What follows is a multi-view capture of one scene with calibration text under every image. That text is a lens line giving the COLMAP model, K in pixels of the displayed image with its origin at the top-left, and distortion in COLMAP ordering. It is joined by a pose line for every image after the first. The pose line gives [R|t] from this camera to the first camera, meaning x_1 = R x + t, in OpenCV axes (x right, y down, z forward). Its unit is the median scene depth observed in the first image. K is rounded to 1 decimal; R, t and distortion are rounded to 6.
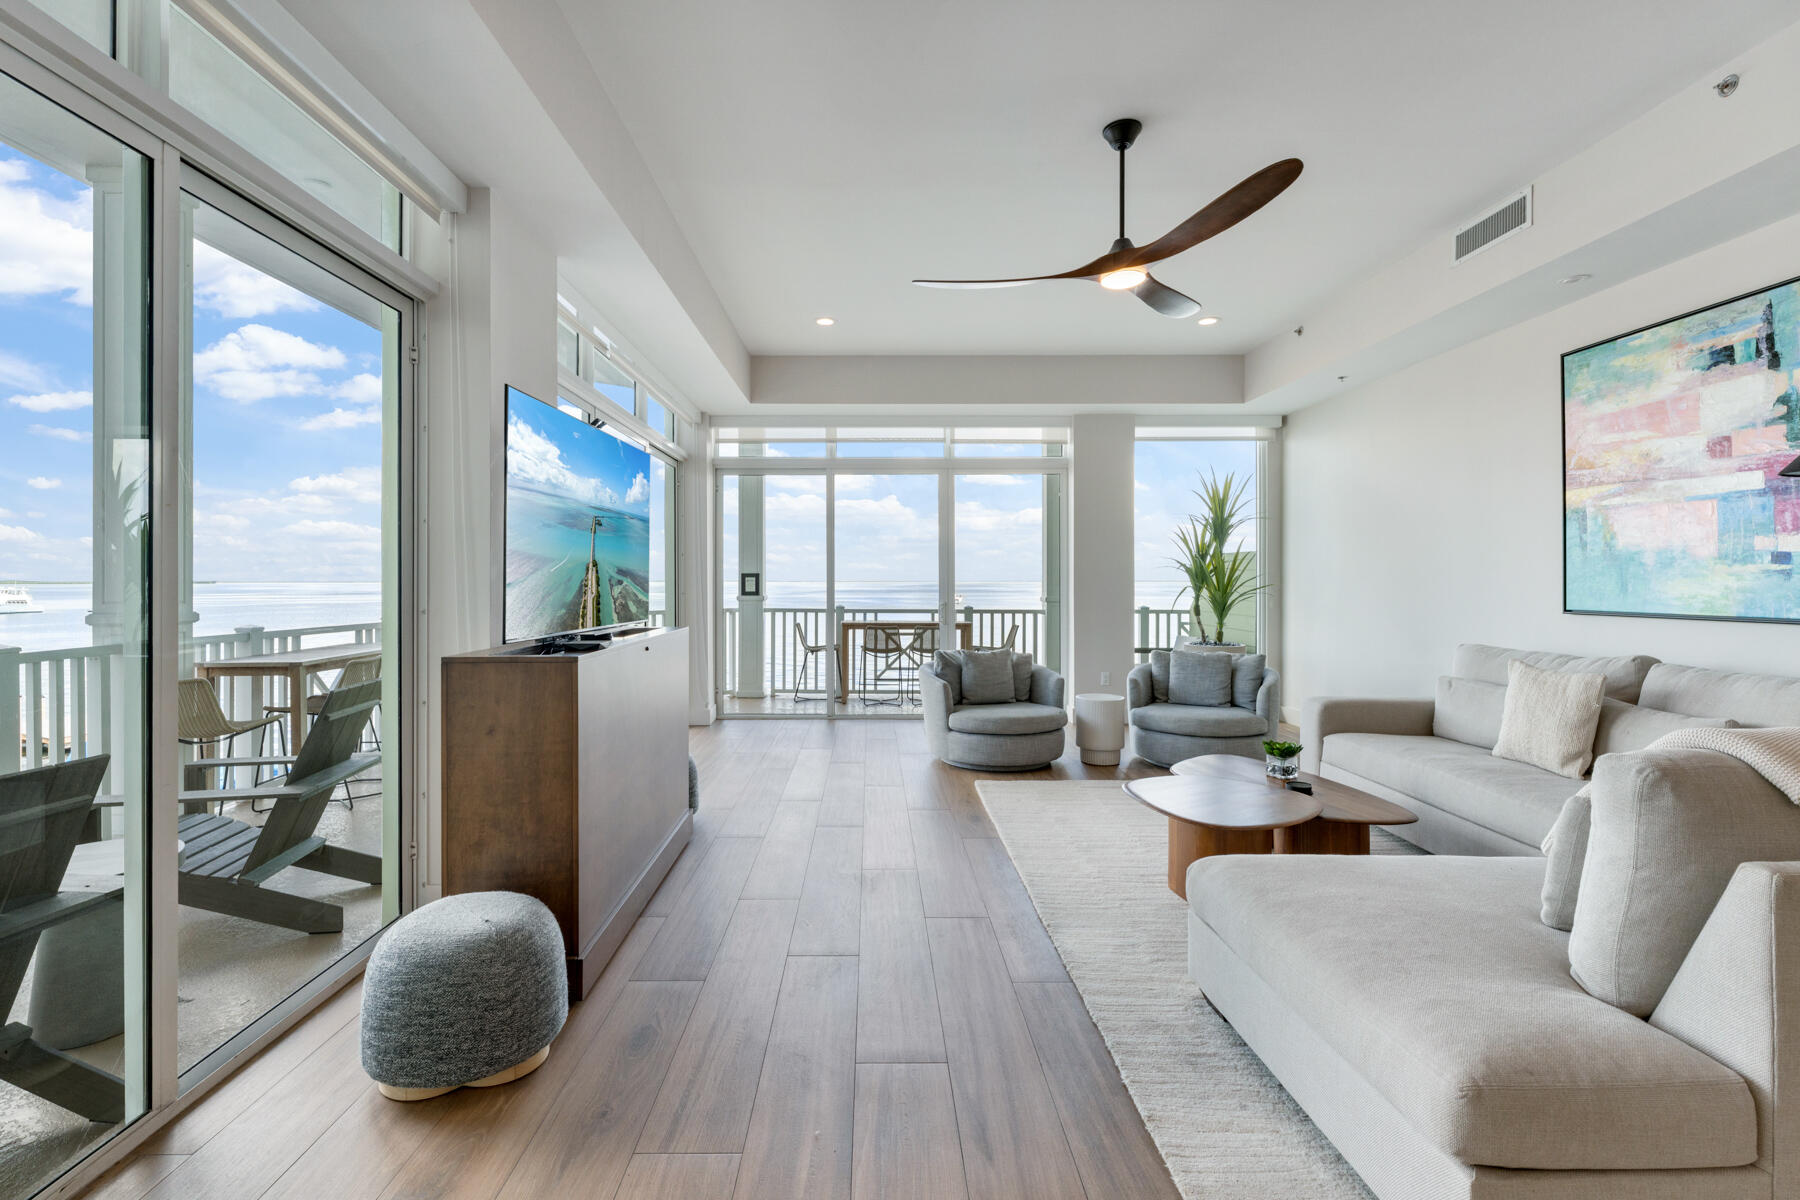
lens RADIAL K [[820.5, 0, 870.6], [0, 820.5, 578.8], [0, 0, 1]] dist [-0.000075, 0.000107]
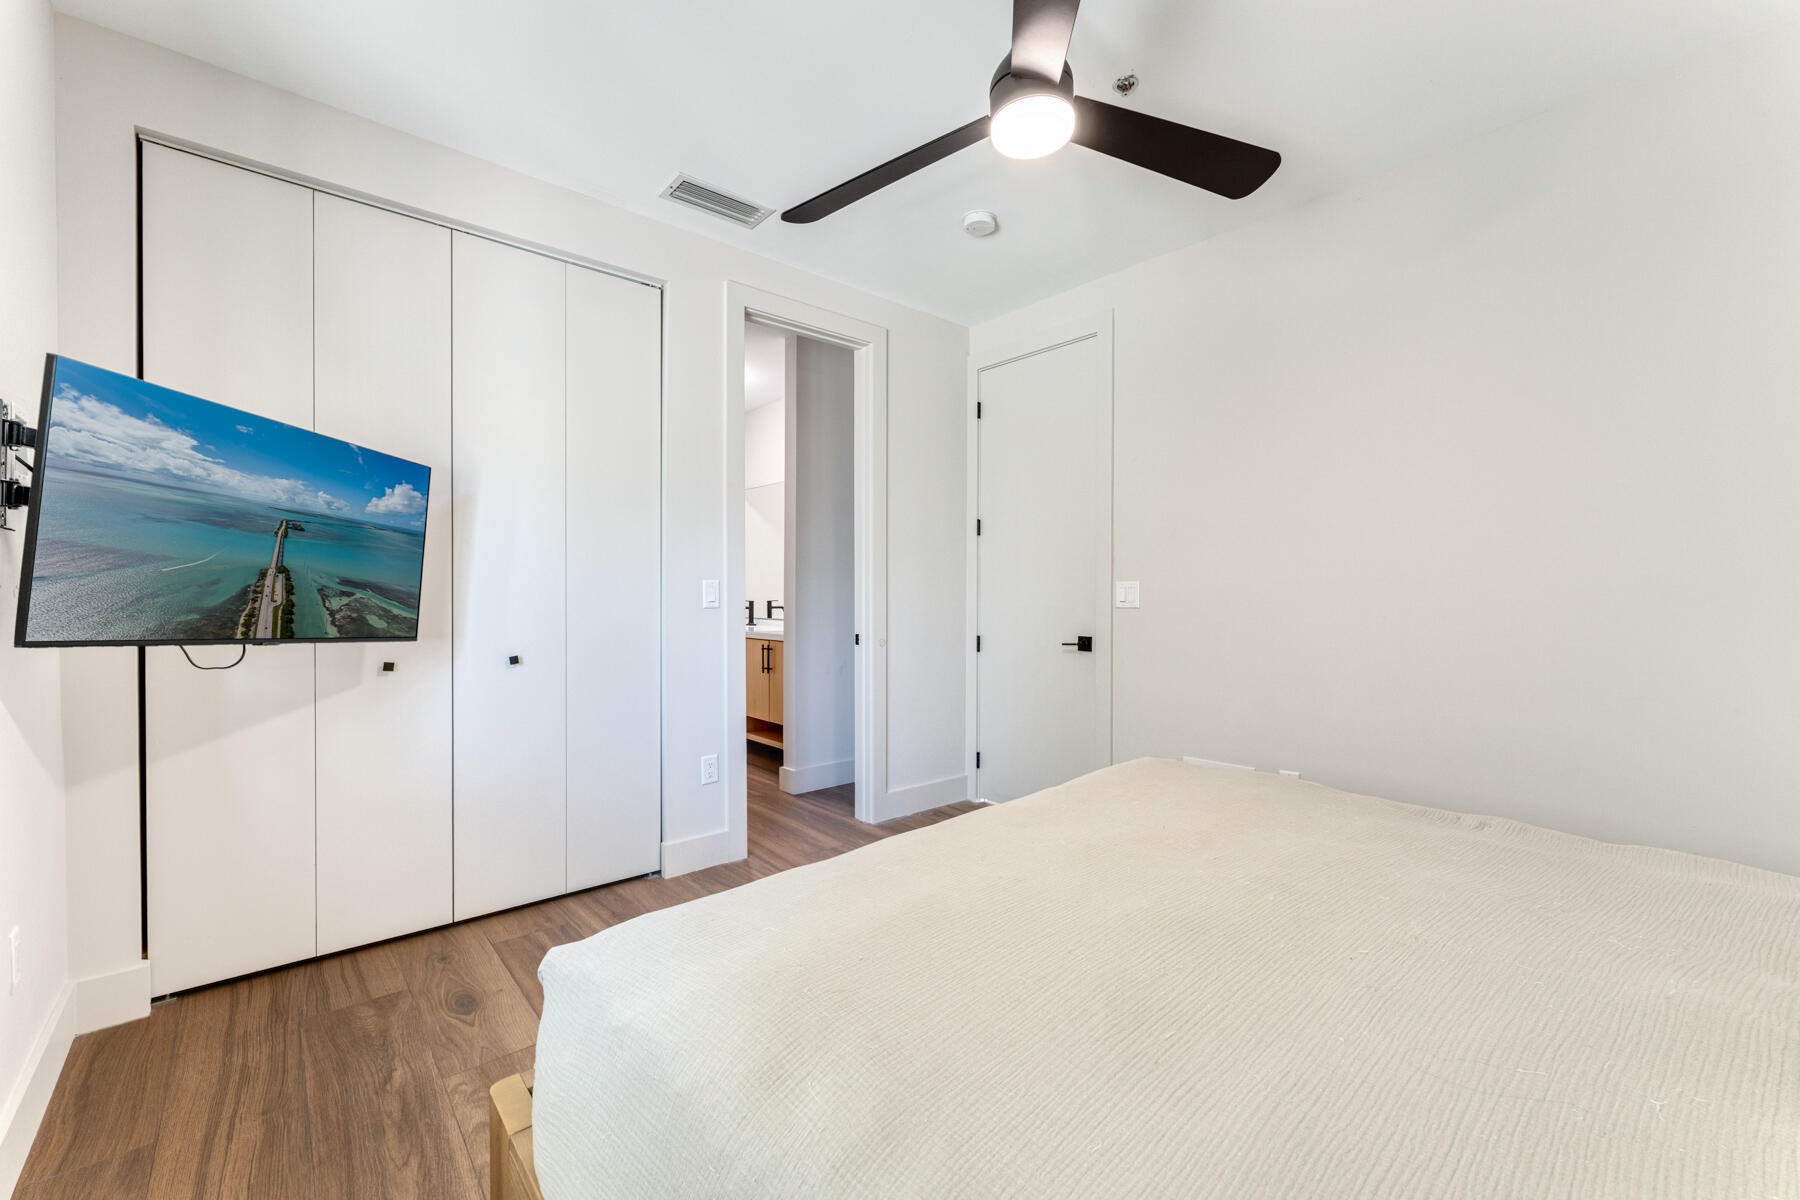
lens RADIAL K [[724.0, 0, 902.3], [0, 724.0, 585.4], [0, 0, 1]] dist [0.001687, 0.000222]
pose [[0.998635, 0.021127, -0.047765, 0.189614], [-0.023836, 0.998097, -0.056864, 0.013477], [0.046473, 0.057925, 0.997239, 0.094106]]
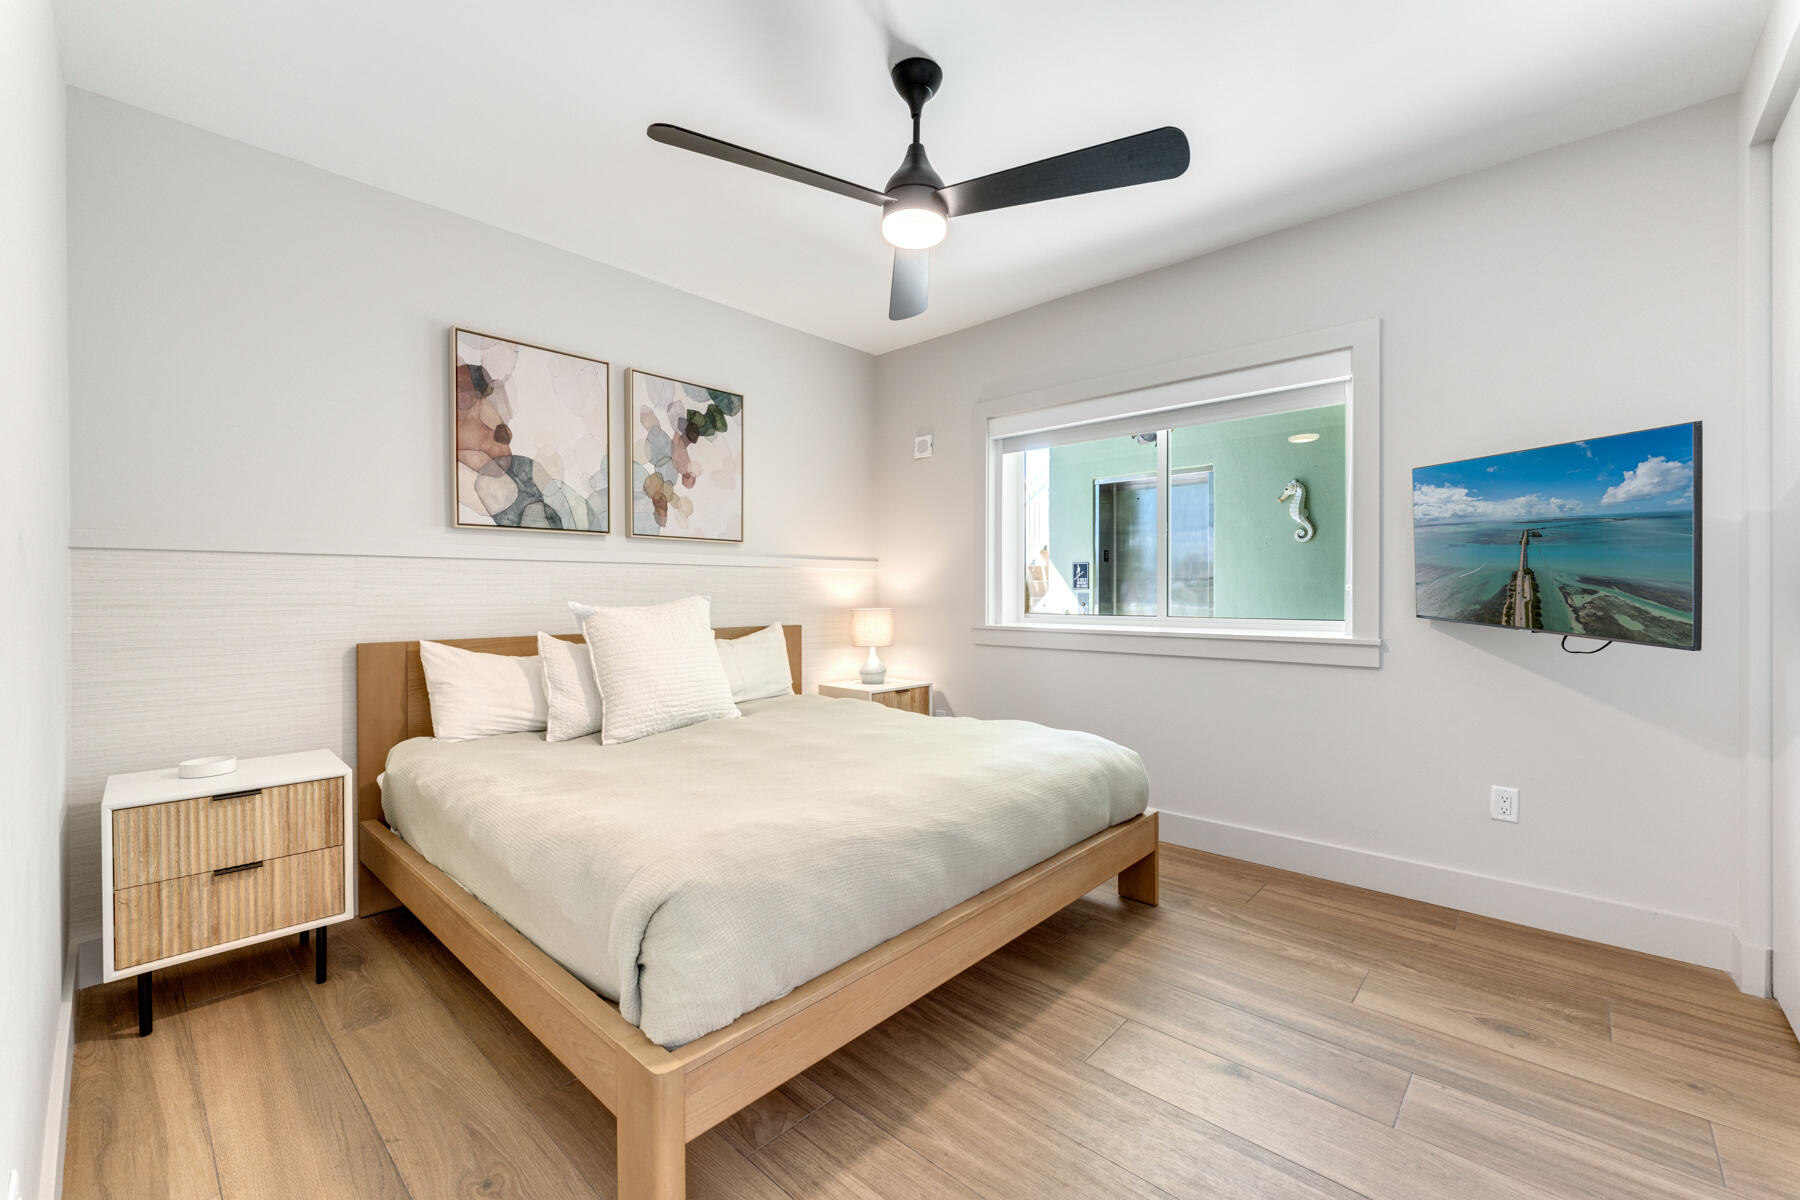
lens RADIAL K [[732.3, 0, 895.6], [0, 732.3, 591.5], [0, 0, 1]] dist [0.003204, 0.000258]
pose [[-0.998569, 0.028488, -0.045248, 0.266765], [0.026384, 0.998574, 0.046417, -0.028108], [0.046506, 0.045157, -0.997897, 0.903384]]
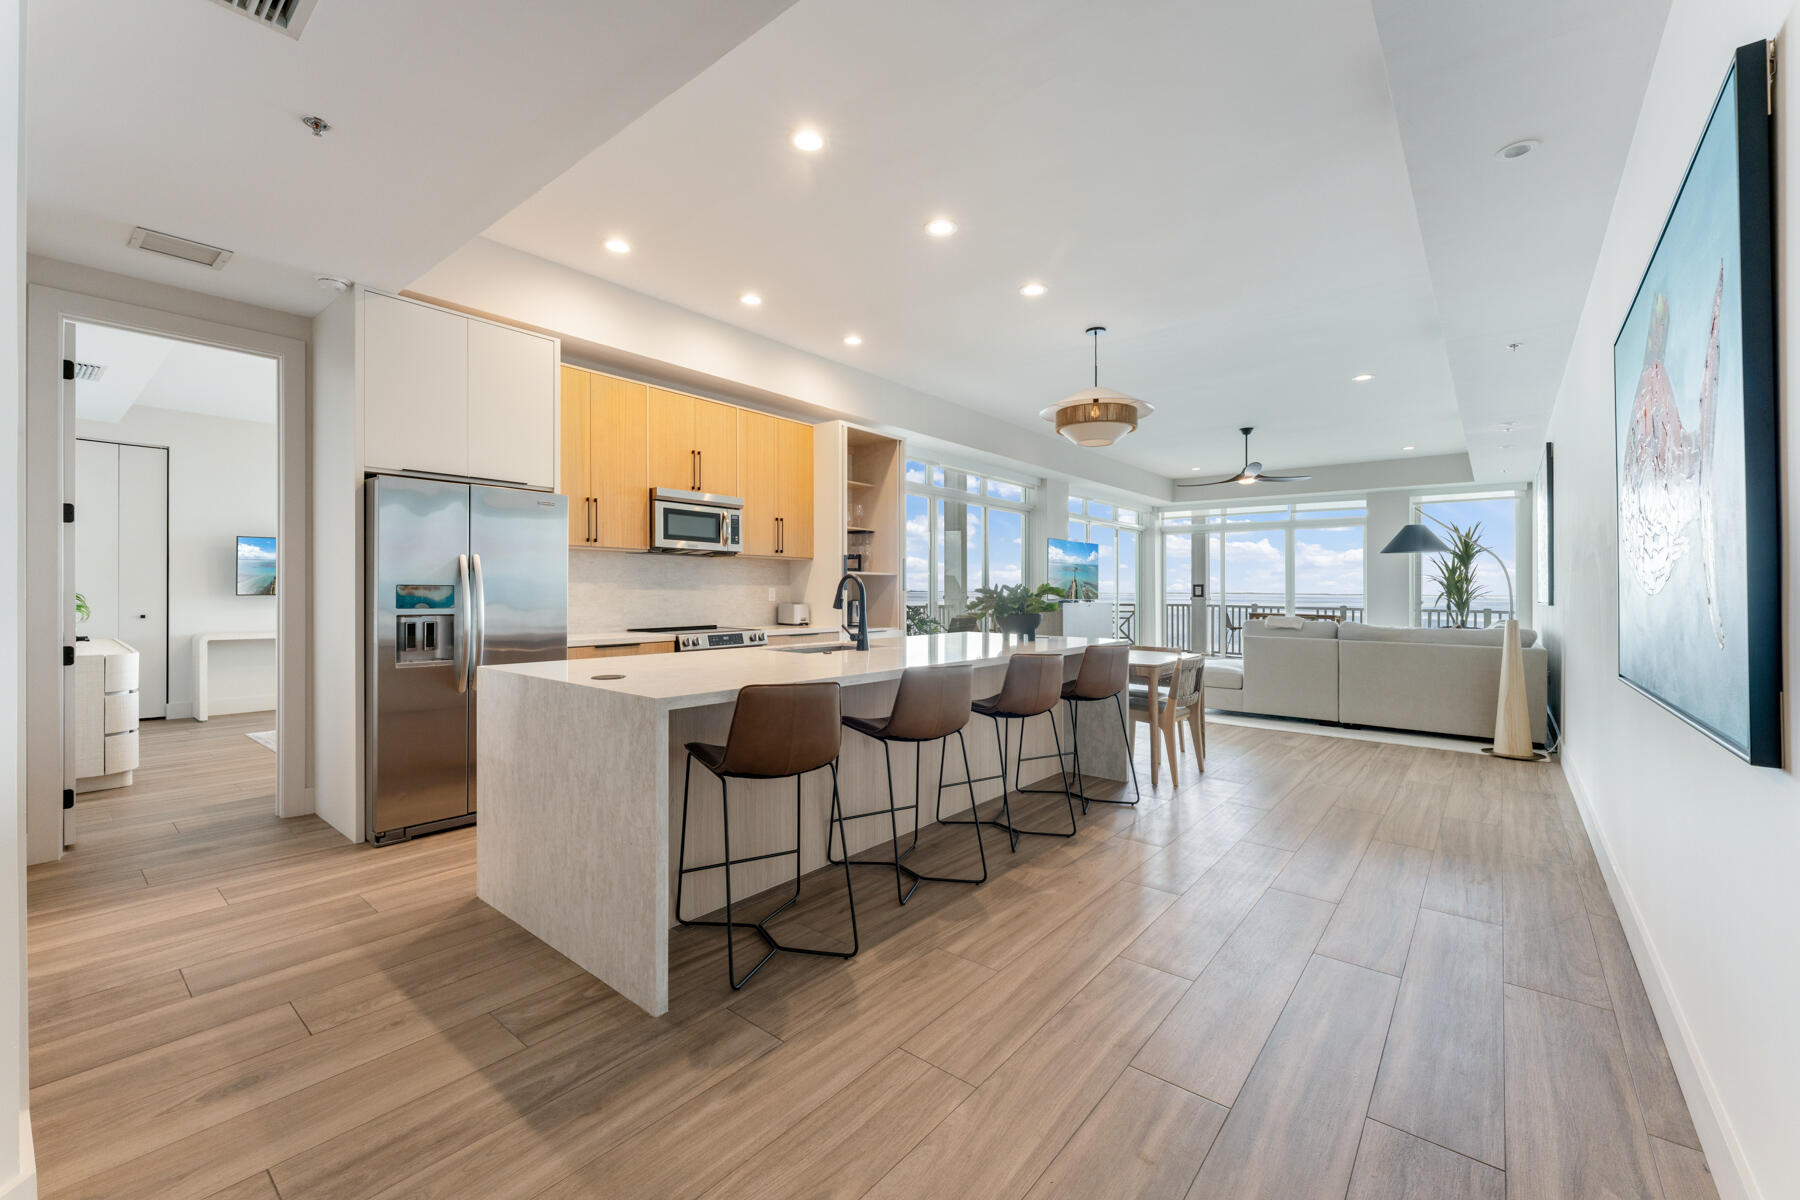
lens RADIAL K [[732.3, 0, 895.6], [0, 732.3, 591.5], [0, 0, 1]] dist [0.003204, 0.000258]
pose [[0.768692, 0.006584, -0.639585, 0.487015], [-0.006551, 0.999976, 0.002420, 0.011419], [0.639585, 0.002330, 0.768717, -0.854066]]
